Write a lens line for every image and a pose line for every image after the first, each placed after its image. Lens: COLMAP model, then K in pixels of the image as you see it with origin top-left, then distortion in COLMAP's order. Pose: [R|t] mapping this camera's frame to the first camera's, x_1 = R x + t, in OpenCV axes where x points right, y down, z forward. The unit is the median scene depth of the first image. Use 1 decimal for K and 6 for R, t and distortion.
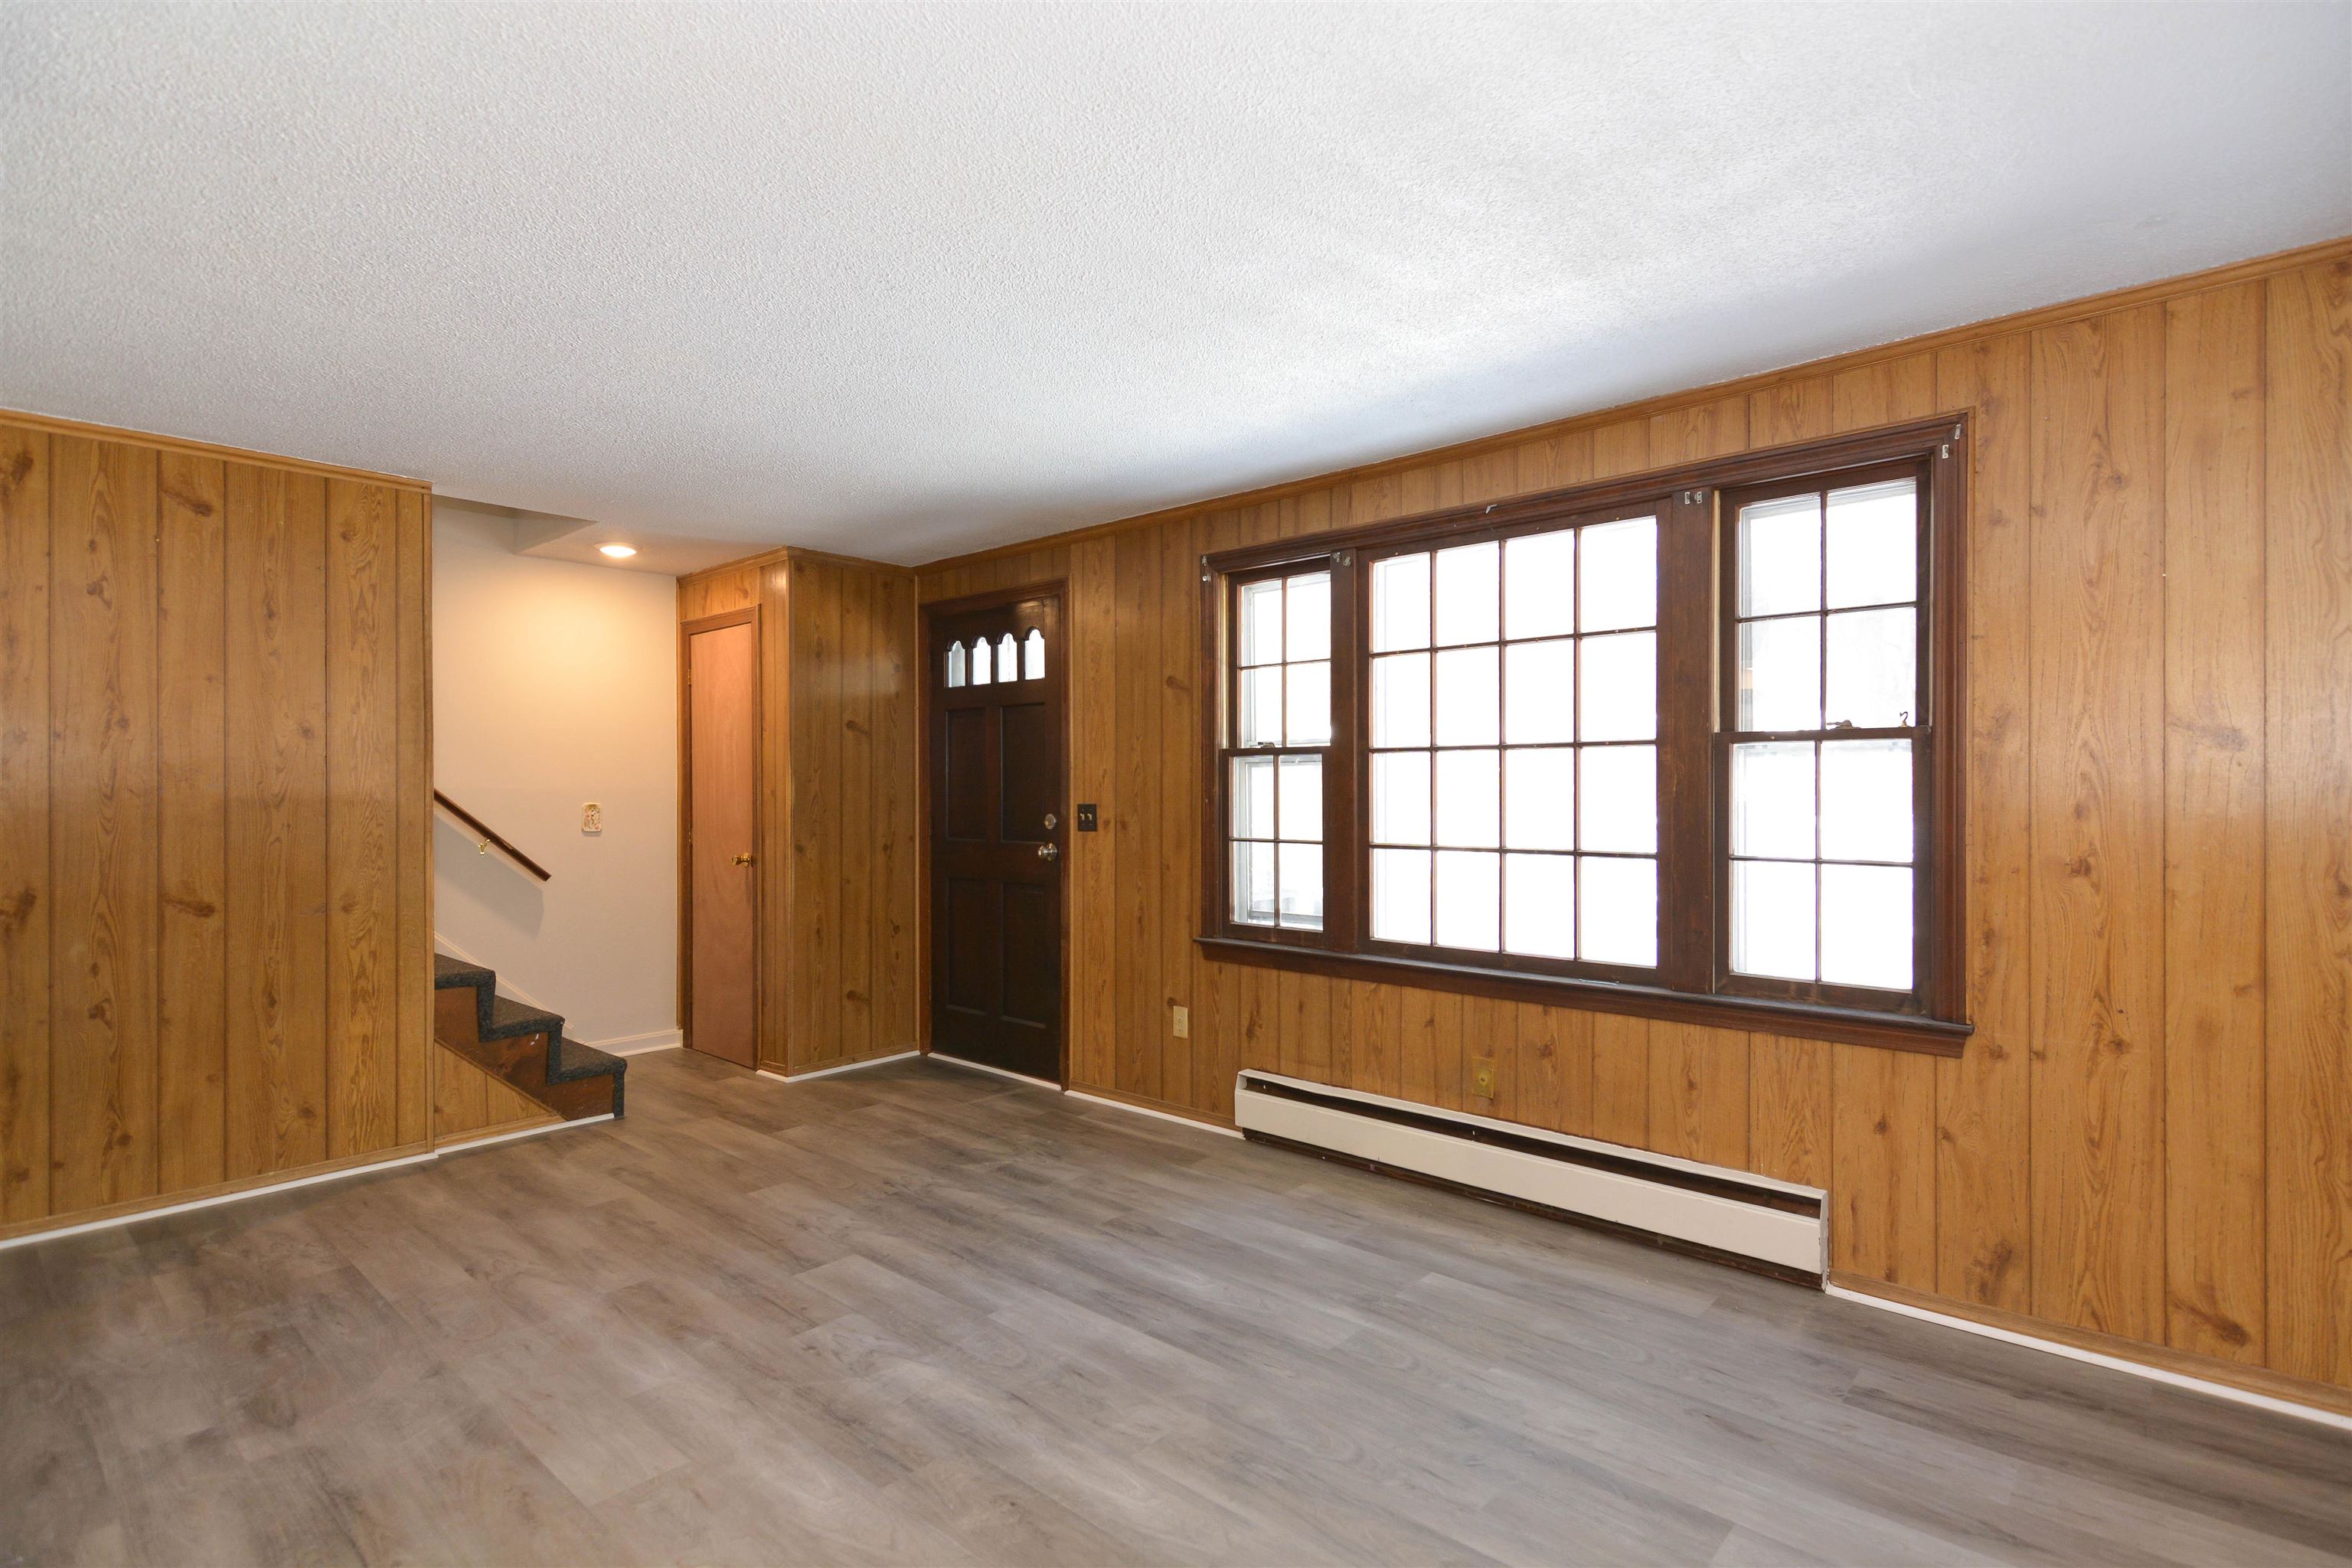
lens RADIAL K [[1138.4, 0, 1182.4], [0, 1138.4, 791.6], [0, 0, 1]] dist [0.020922, -0.010339]
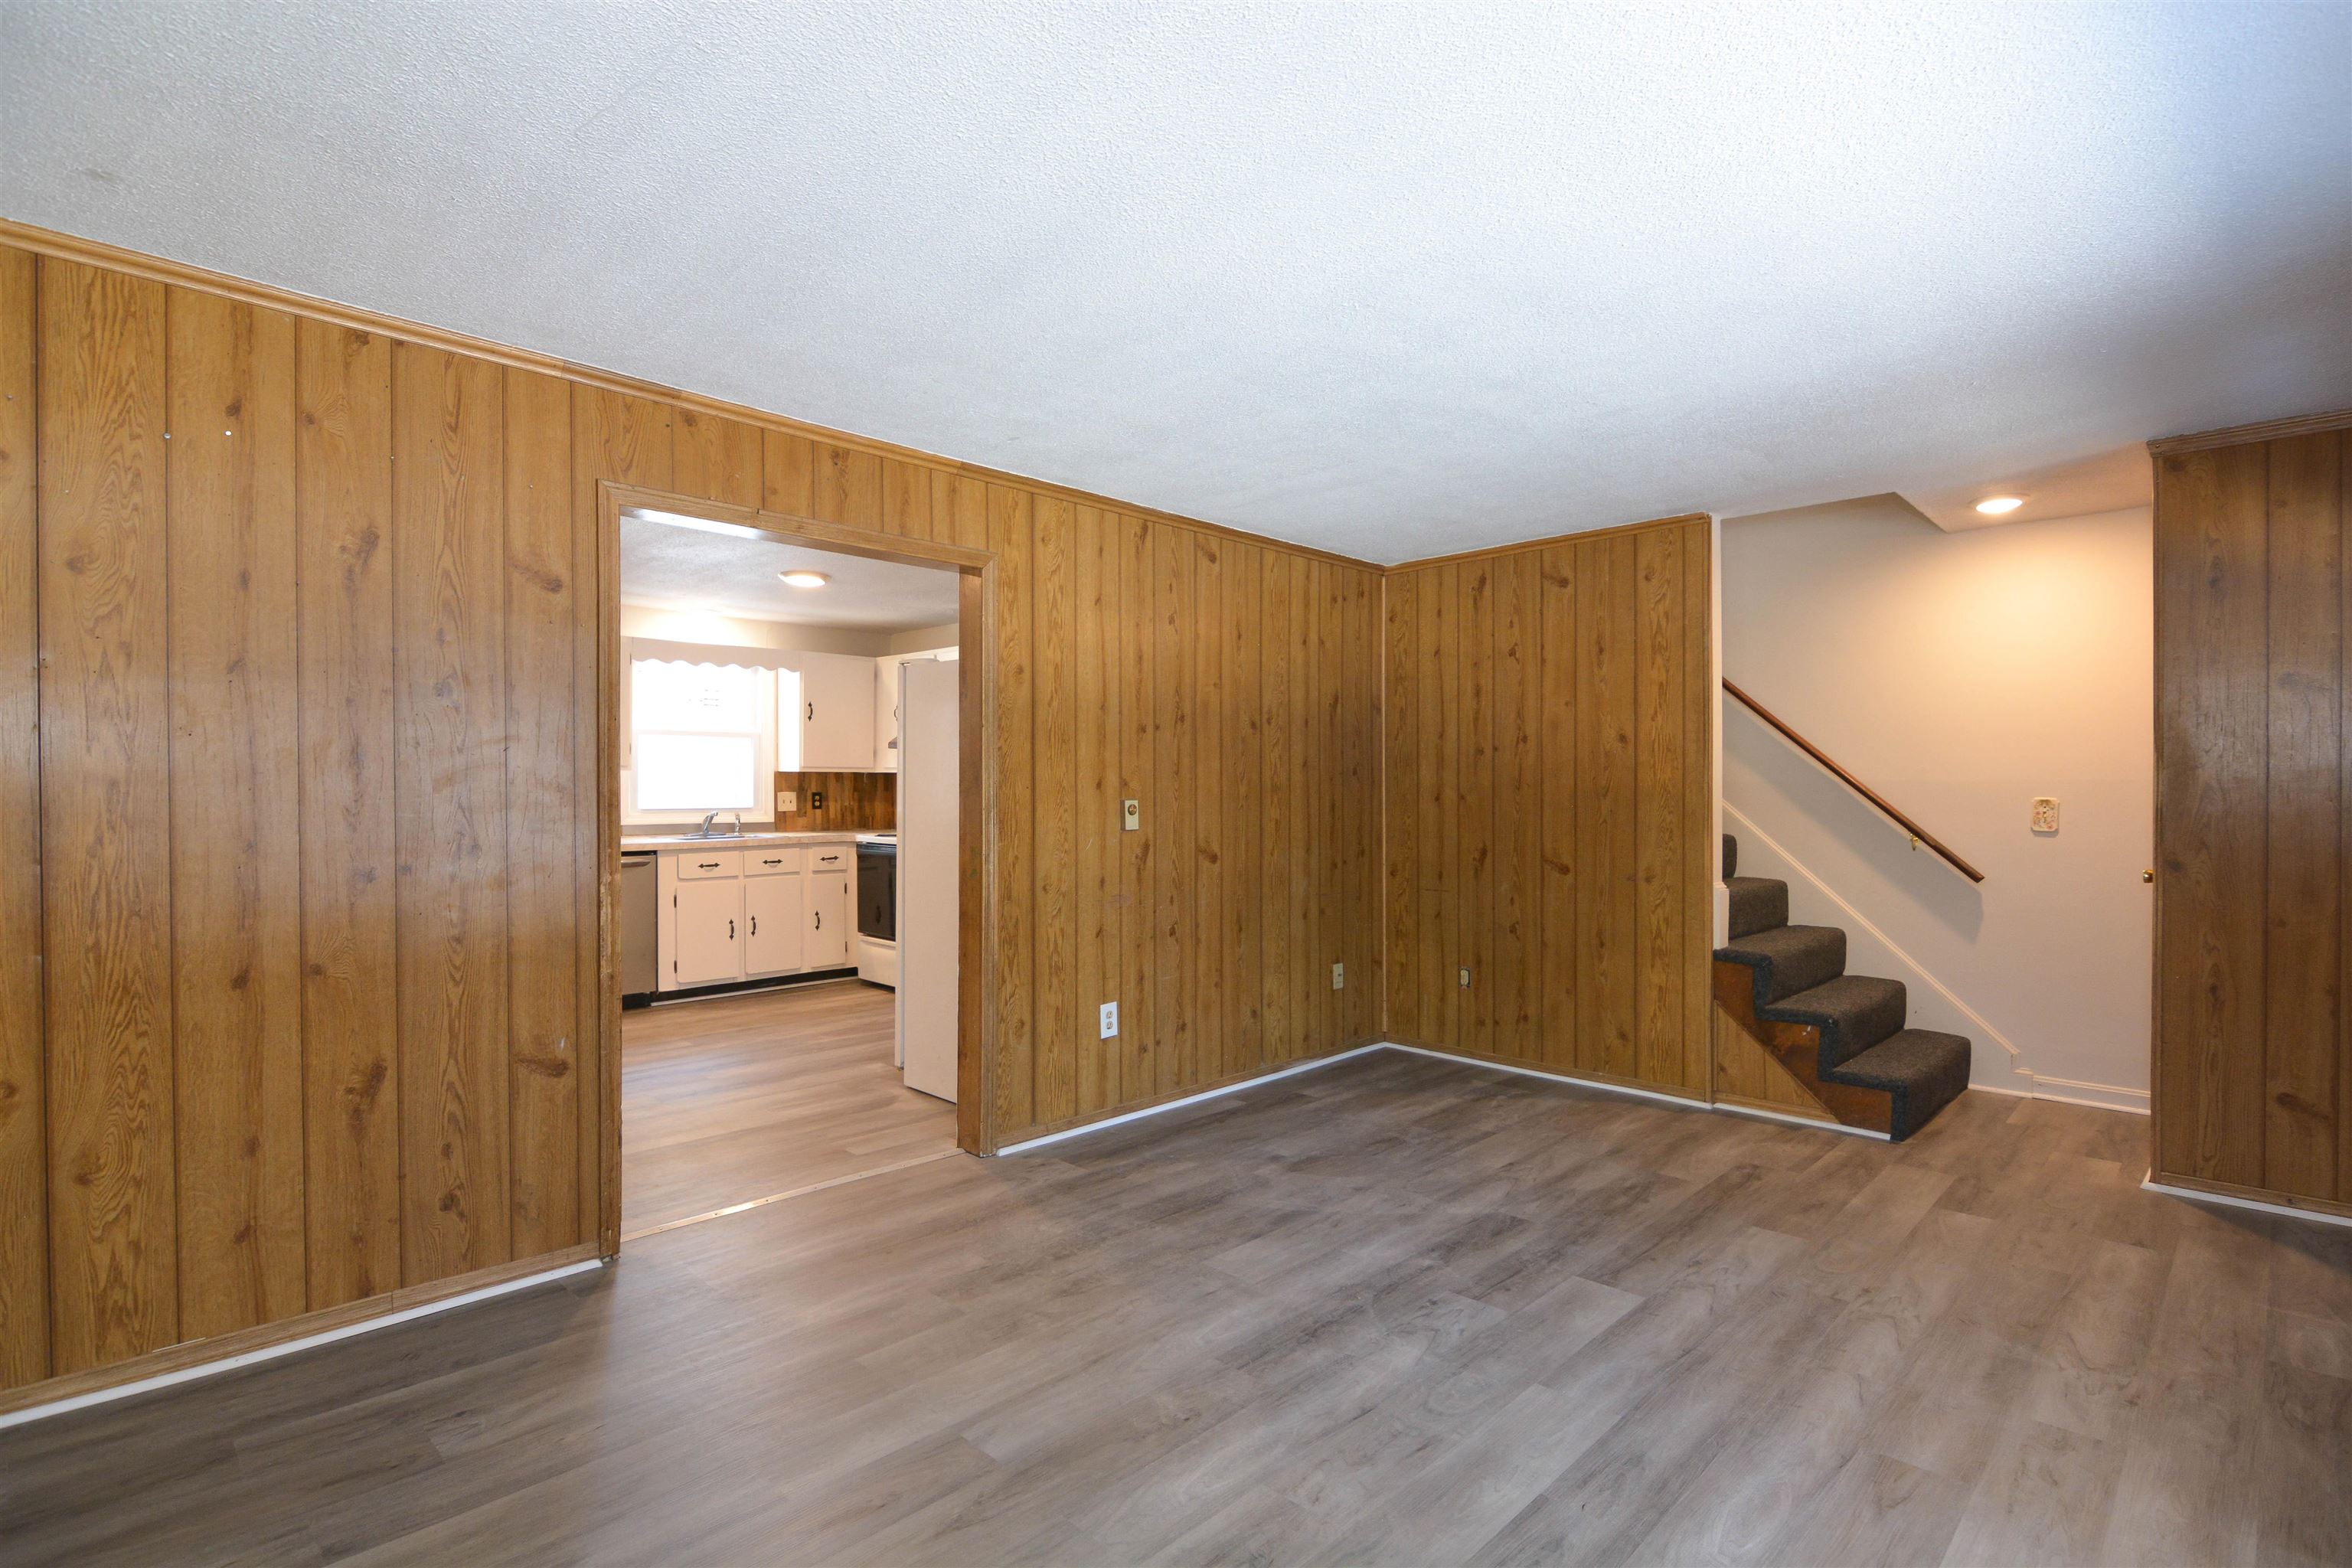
lens RADIAL K [[1128.7, 0, 1182.6], [0, 1128.7, 792.2], [0, 0, 1]] dist [-0.001880, -0.001167]
pose [[-0.042784, 0.004879, -0.999072, 0.492950], [0.000216, 0.999988, 0.004874, 0.001948], [0.999084, -0.000007, -0.042784, 0.541480]]
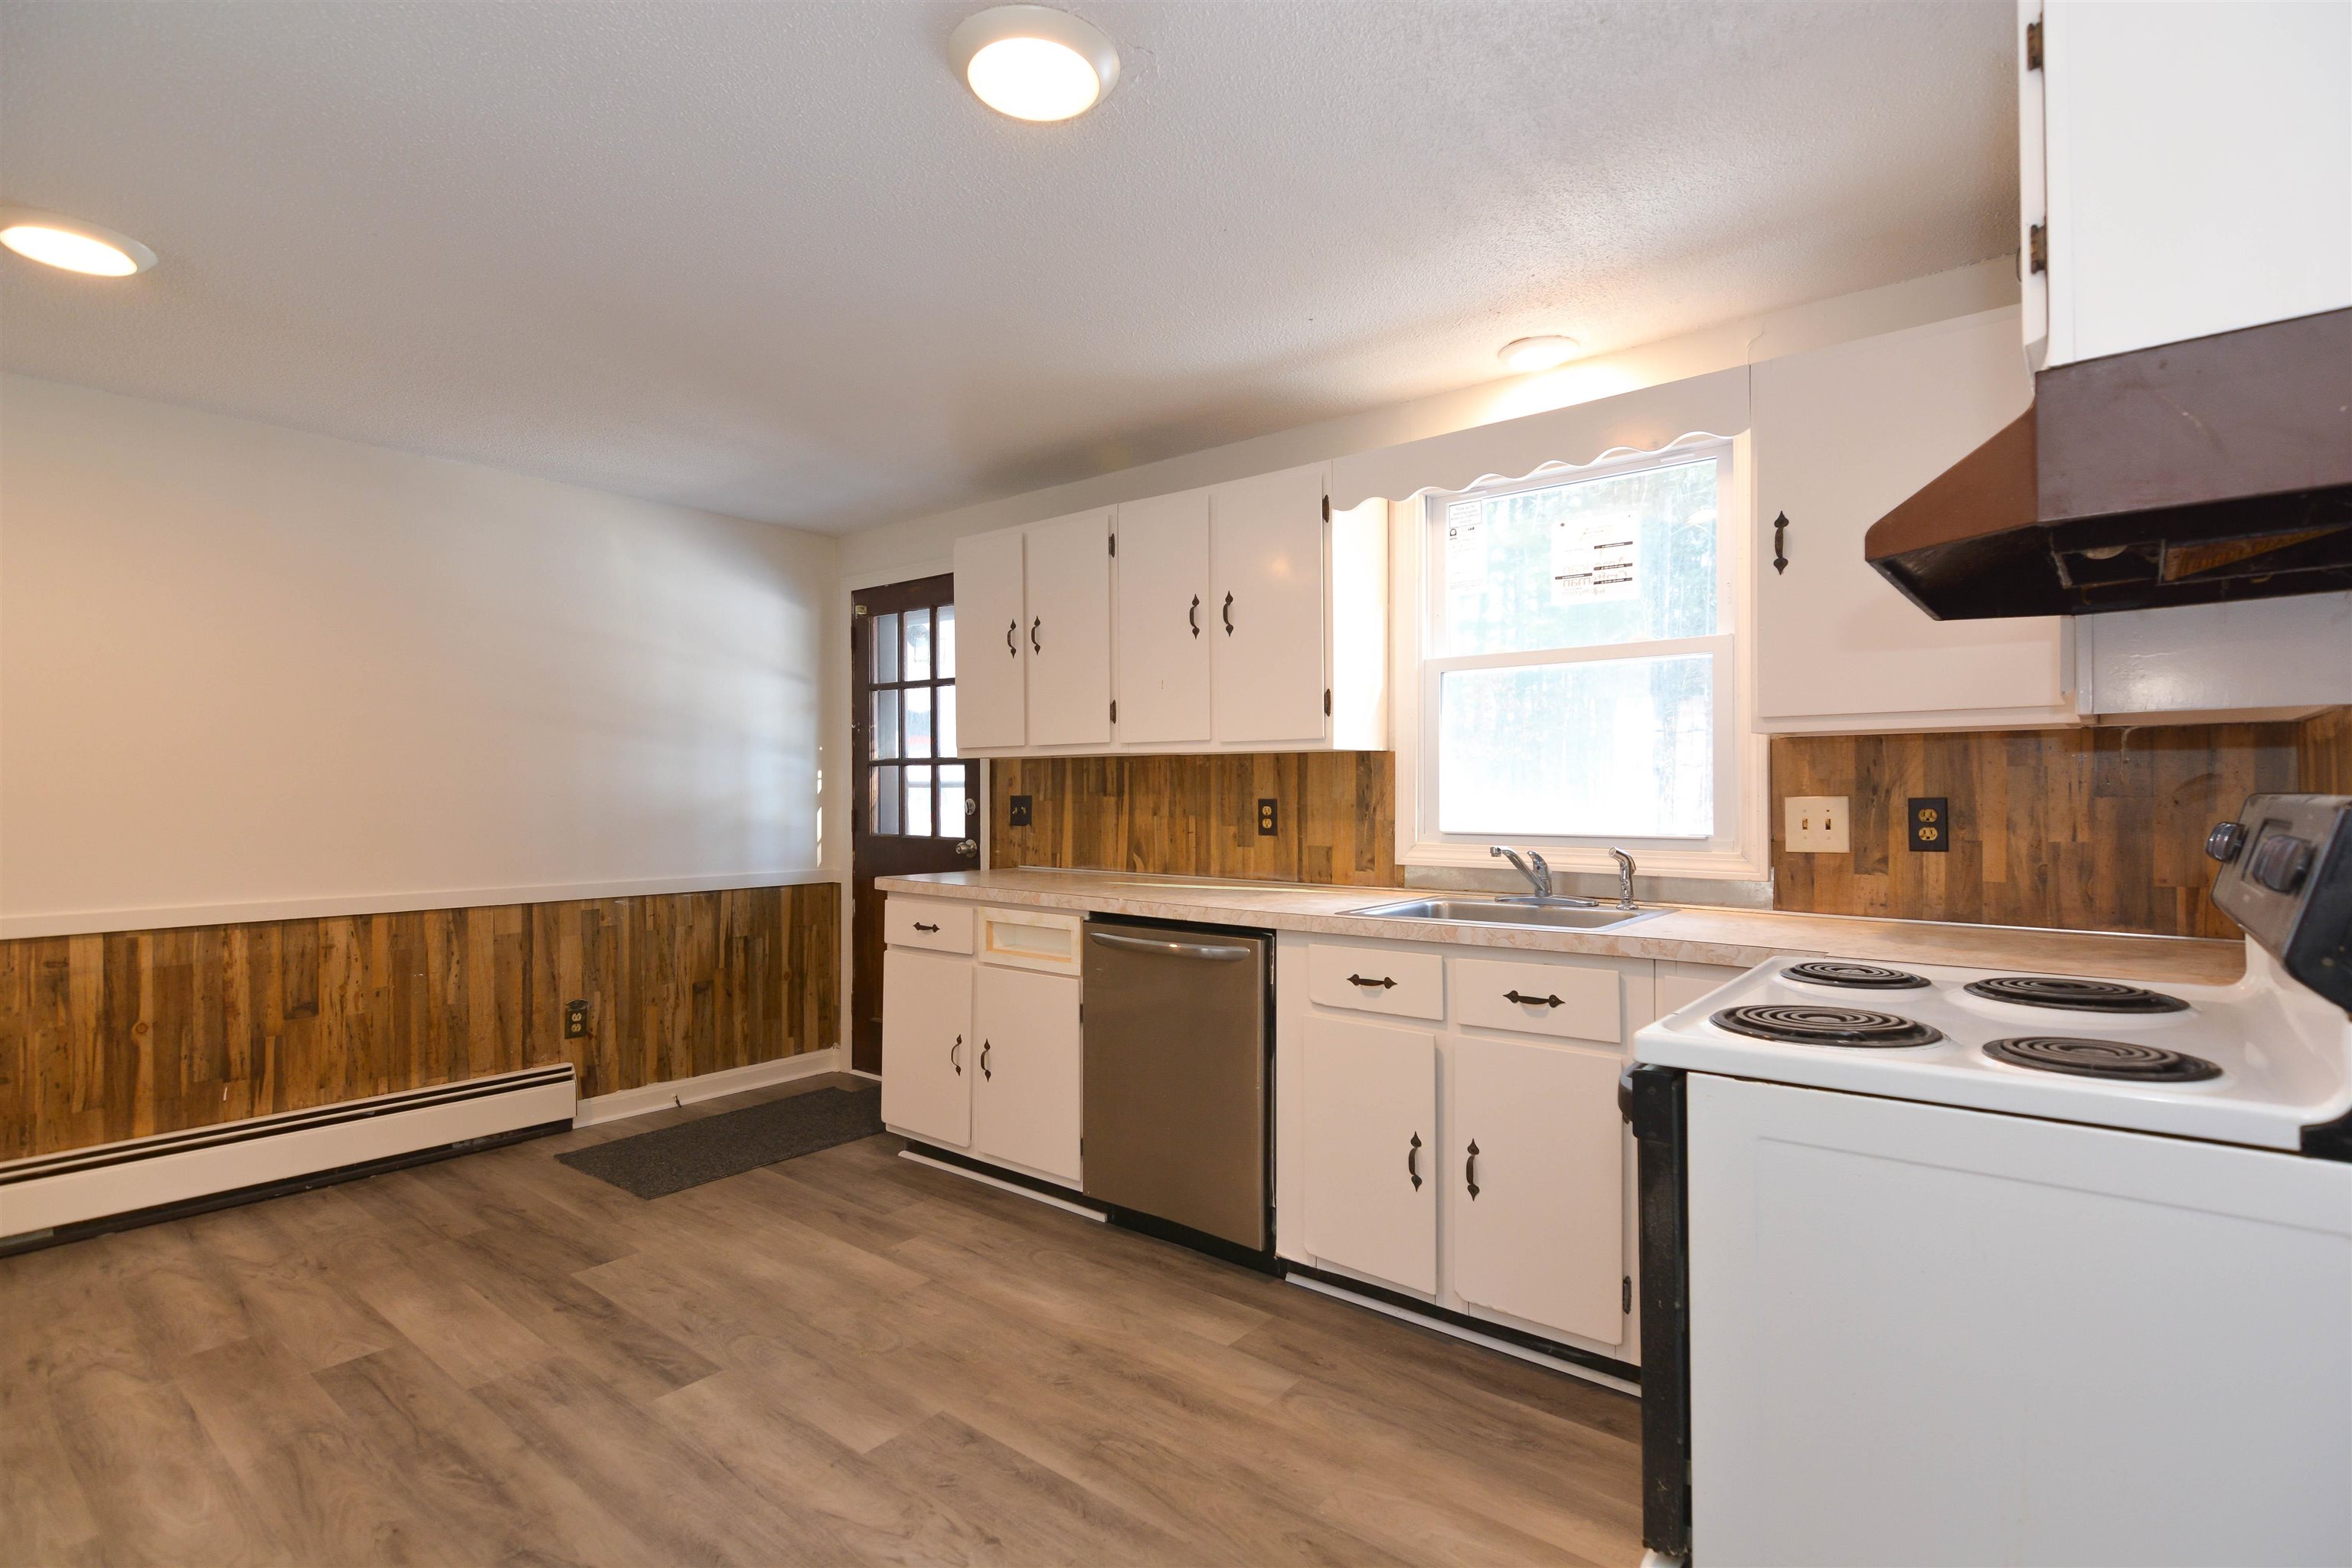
lens RADIAL K [[1124.2, 0, 1181.8], [0, 1124.2, 780.4], [0, 0, 1]] dist [0.017751, -0.009169]
pose [[-0.998507, 0.001366, -0.054609, -1.000969], [0.002102, 0.999908, -0.013432, 0.009337], [0.054586, -0.013527, -0.998417, 0.422917]]
